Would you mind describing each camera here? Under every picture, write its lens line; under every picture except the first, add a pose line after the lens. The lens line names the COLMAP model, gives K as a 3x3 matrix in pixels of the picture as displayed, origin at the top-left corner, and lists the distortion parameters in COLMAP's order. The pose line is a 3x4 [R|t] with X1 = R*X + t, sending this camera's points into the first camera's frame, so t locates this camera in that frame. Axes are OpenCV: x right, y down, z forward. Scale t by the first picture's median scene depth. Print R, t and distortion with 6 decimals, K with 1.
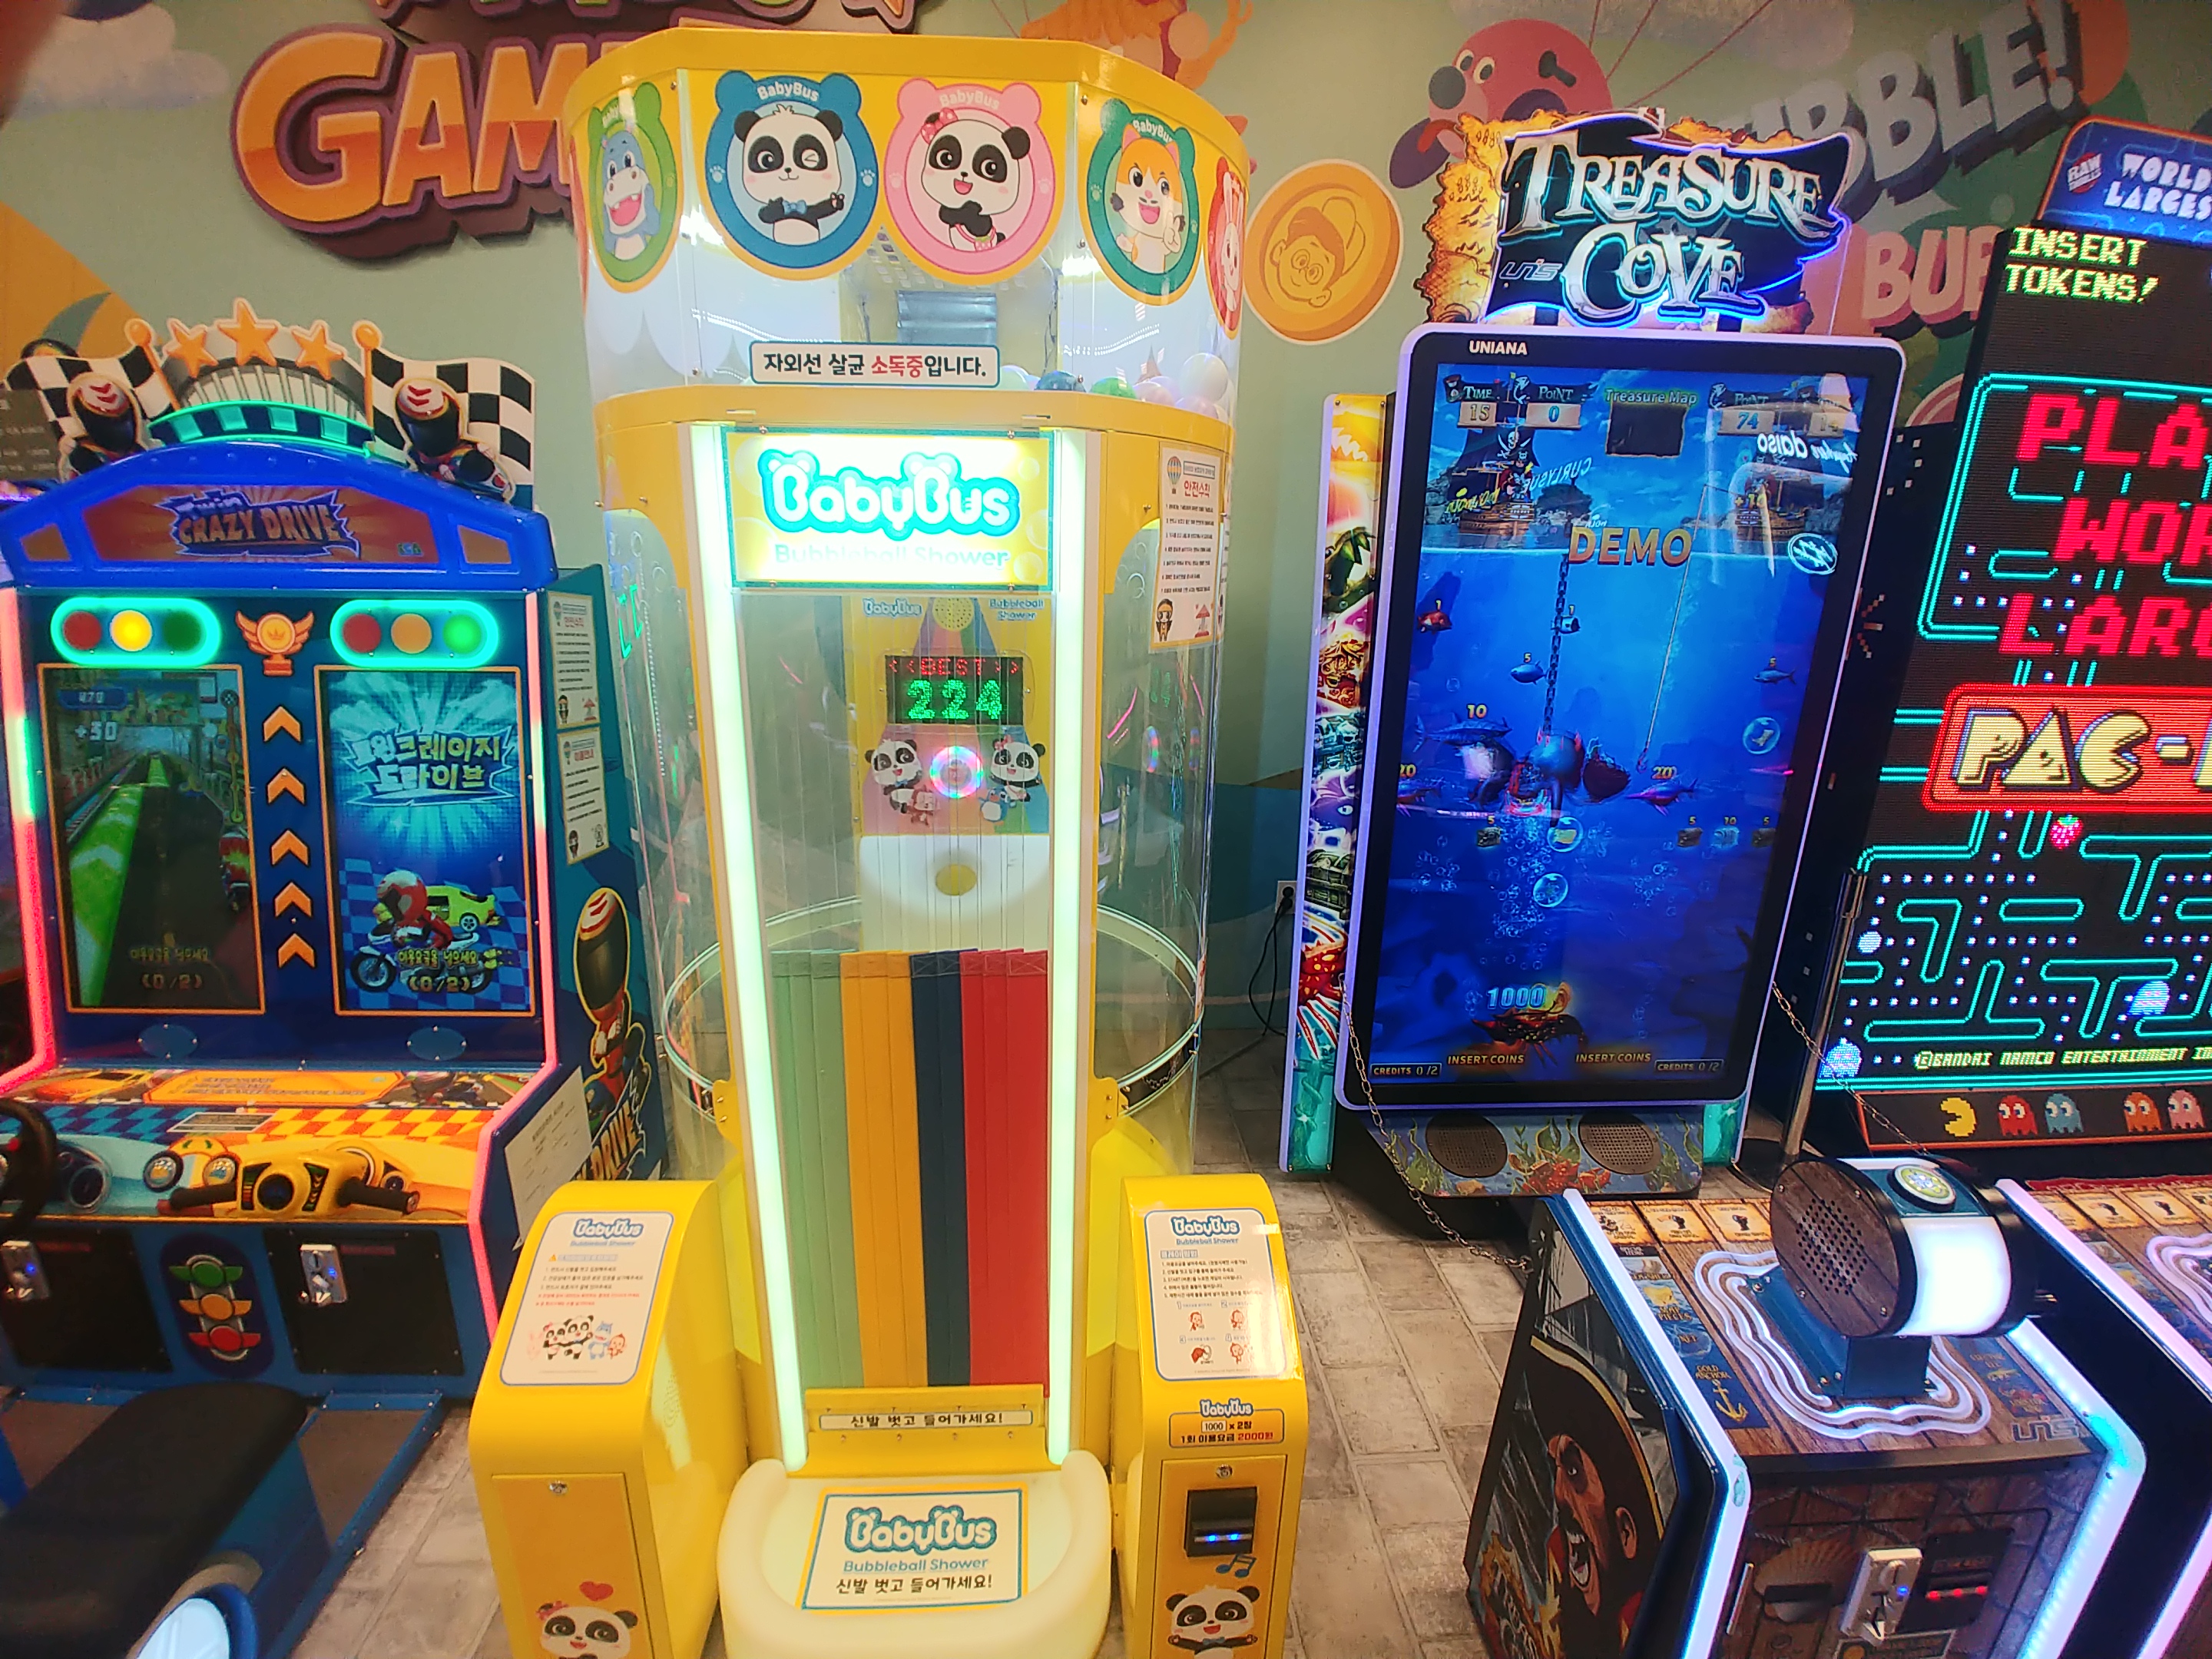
lens RADIAL K [[956.1, 0, 1088.2], [0, 956.1, 819.4], [0, 0, 1]] dist [-0.016947, -0.002557]
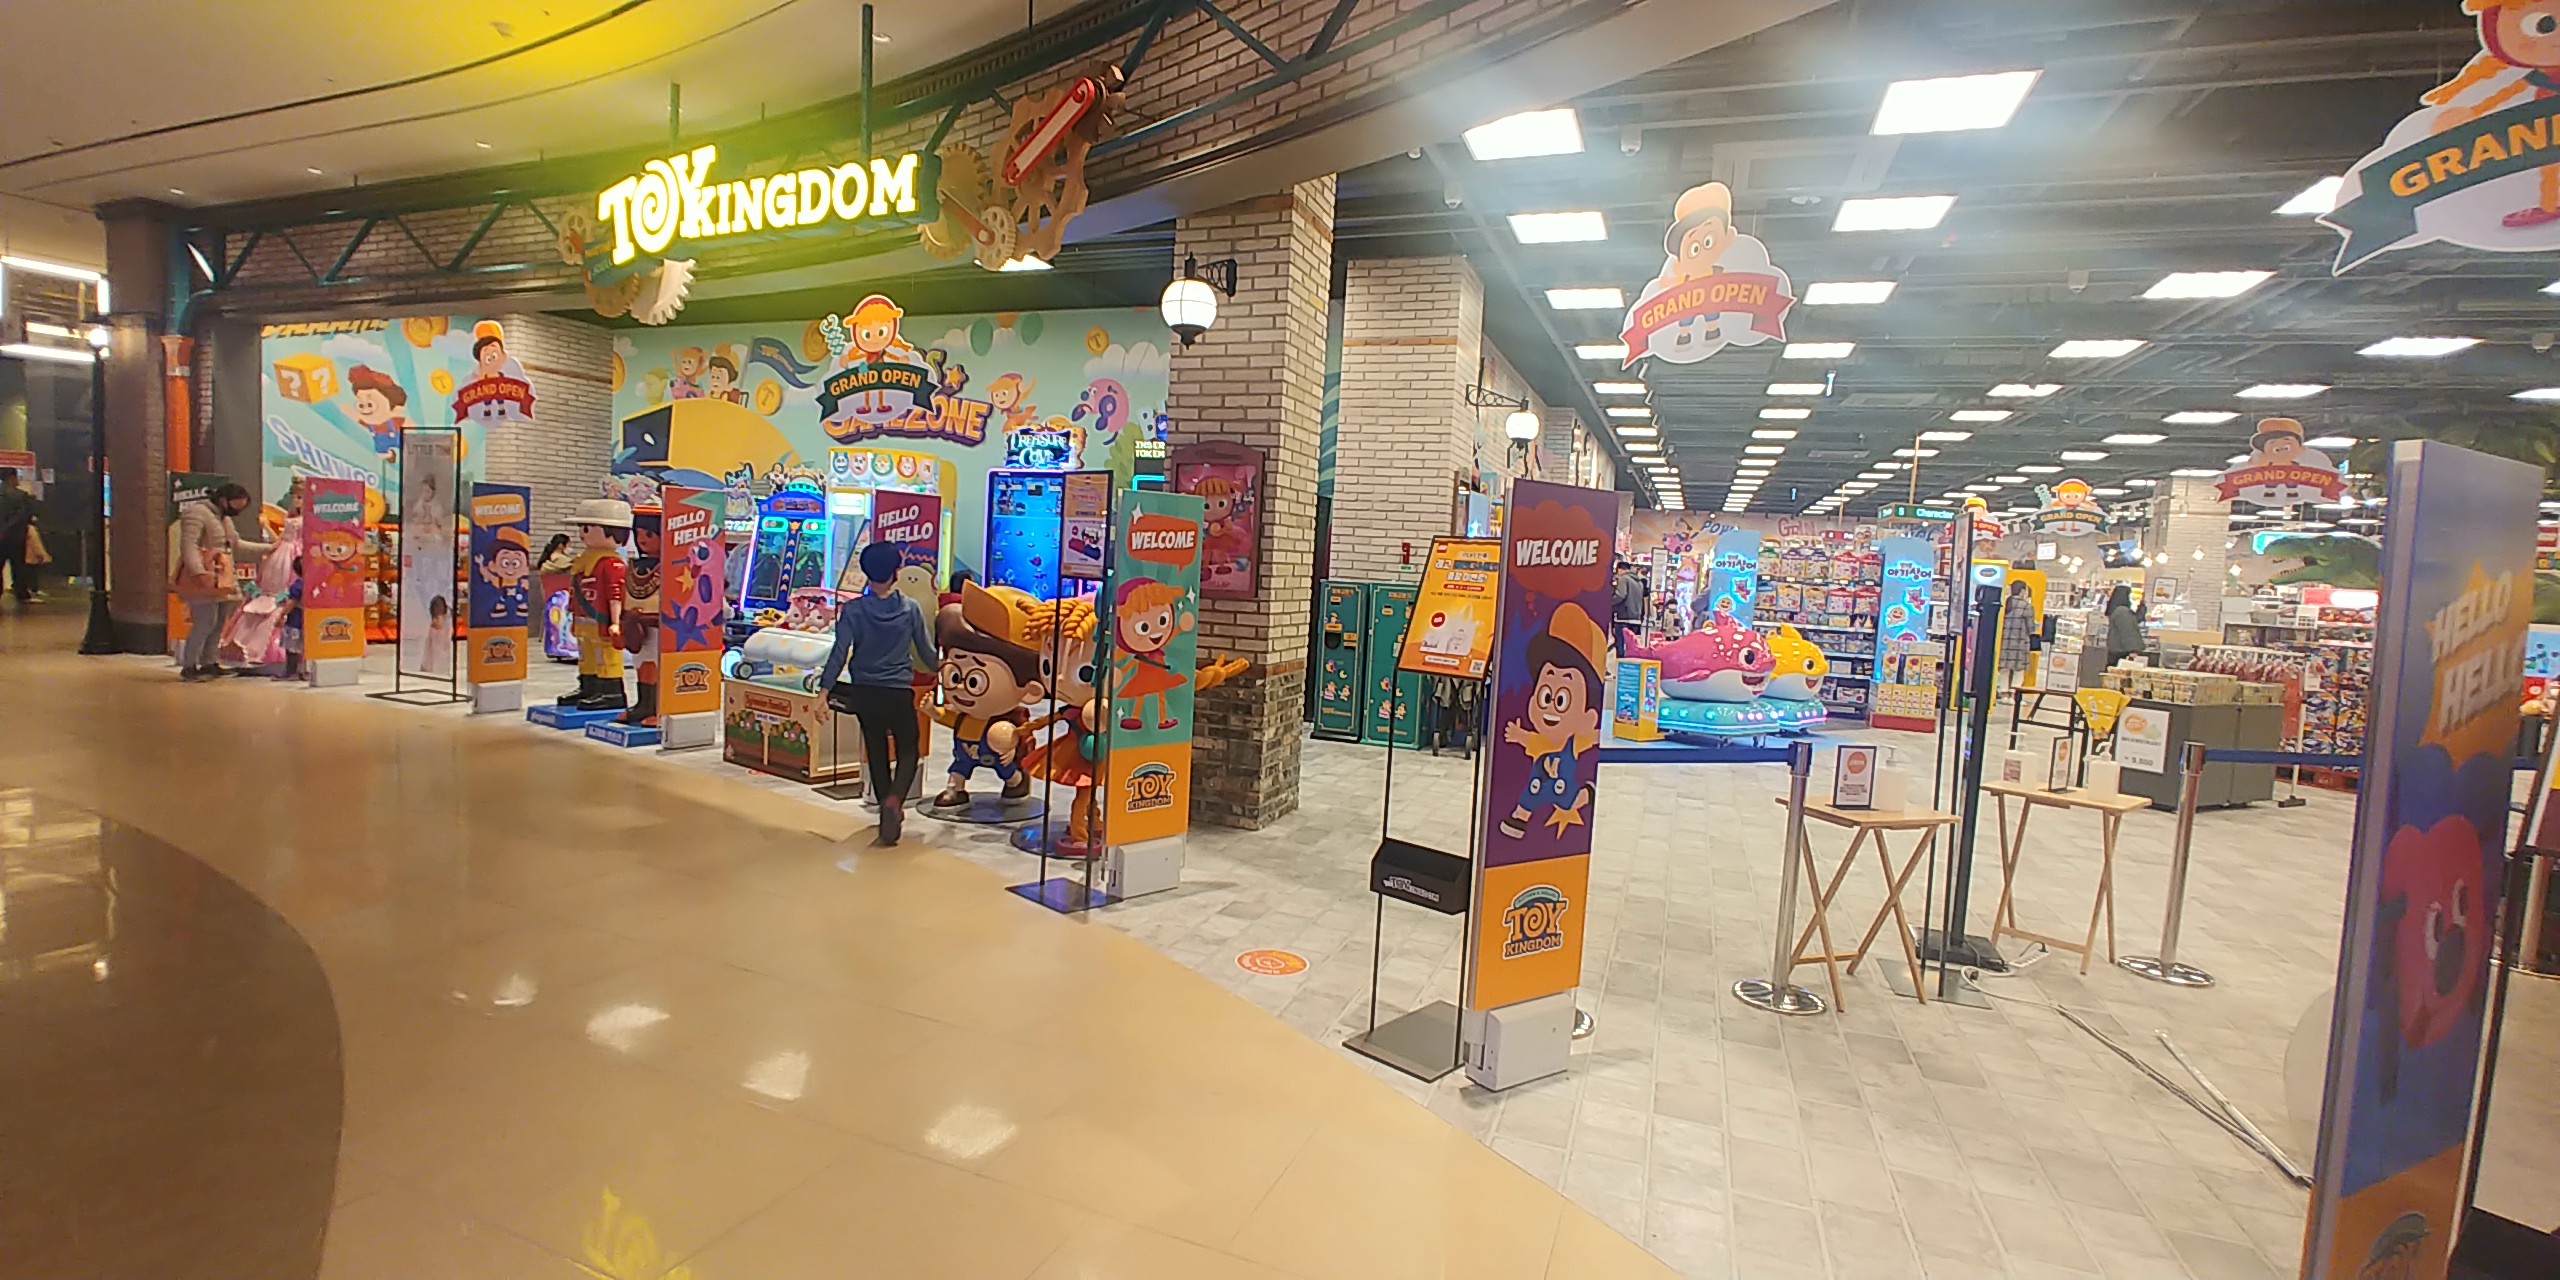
lens RADIAL K [[1105.5, 0, 1254.7], [0, 1105.5, 625.2], [0, 0, 1]] dist [-0.025875, 0.002176]
pose [[0.909562, 0.061558, -0.410983, 3.577653], [-0.152808, 0.969224, -0.193013, 1.009281], [0.386454, 0.238359, 0.890976, -2.964123]]
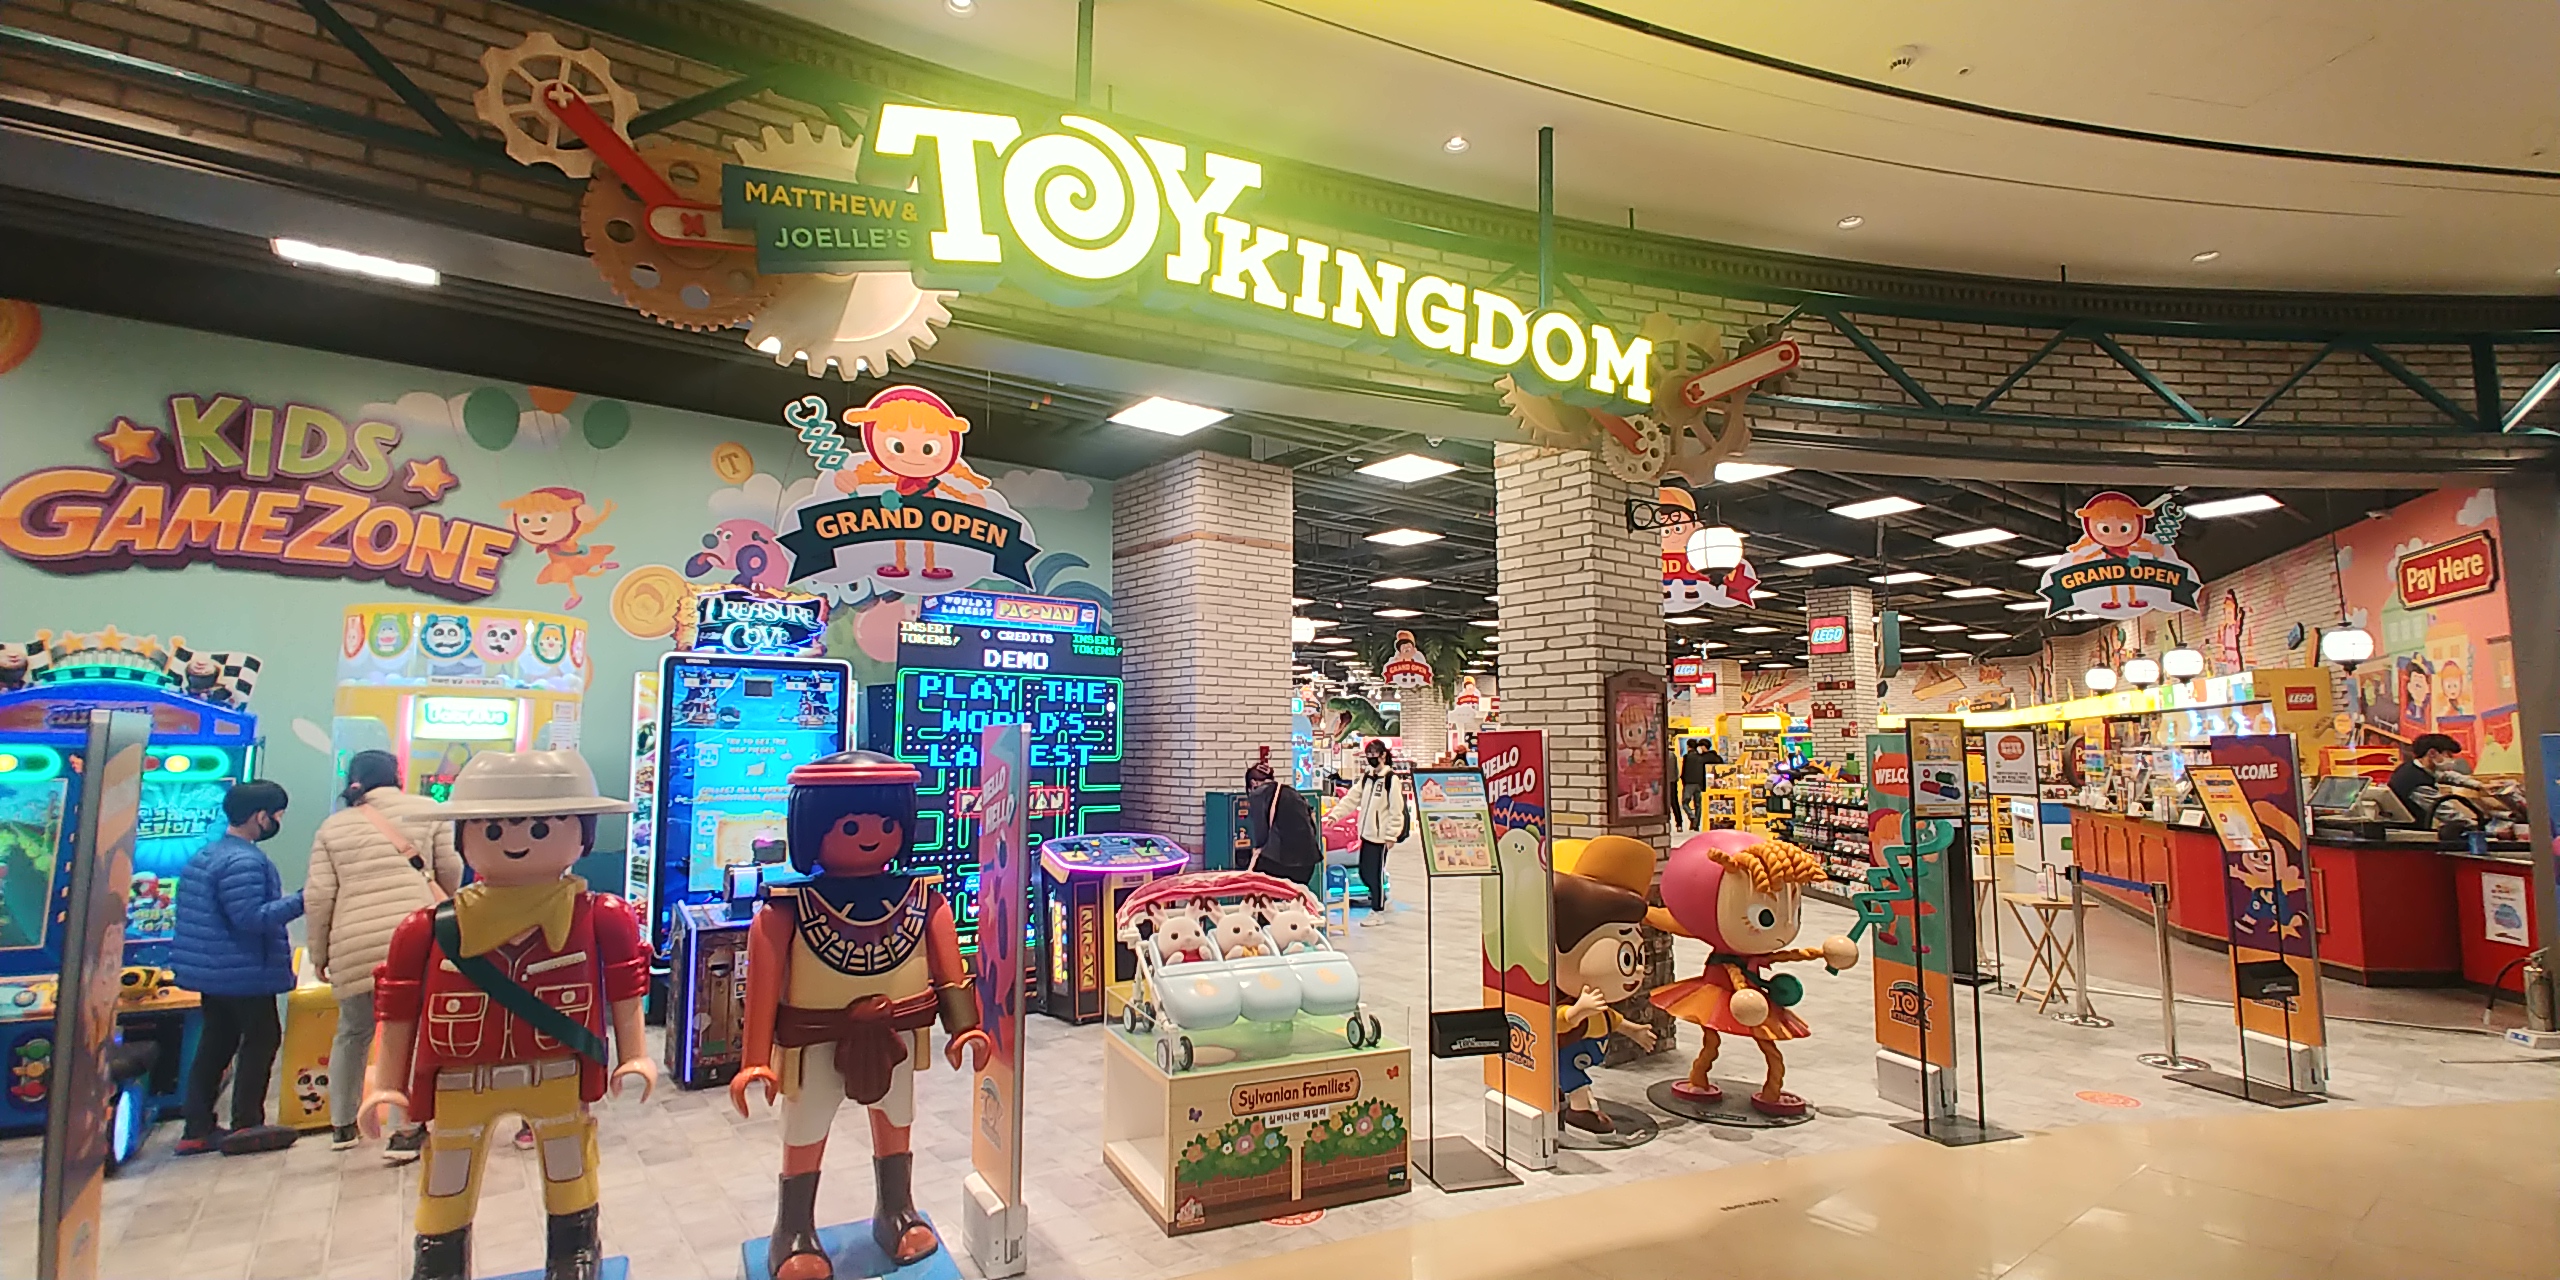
lens RADIAL K [[1105.5, 0, 1252.0], [0, 1105.5, 634.3], [0, 0, 1]] dist [-0.025875, 0.002176]
pose [[0.823251, 0.046459, 0.565773, -0.062789], [0.161882, 0.936050, -0.312419, 0.683296], [-0.544106, 0.348787, 0.763083, -2.301529]]
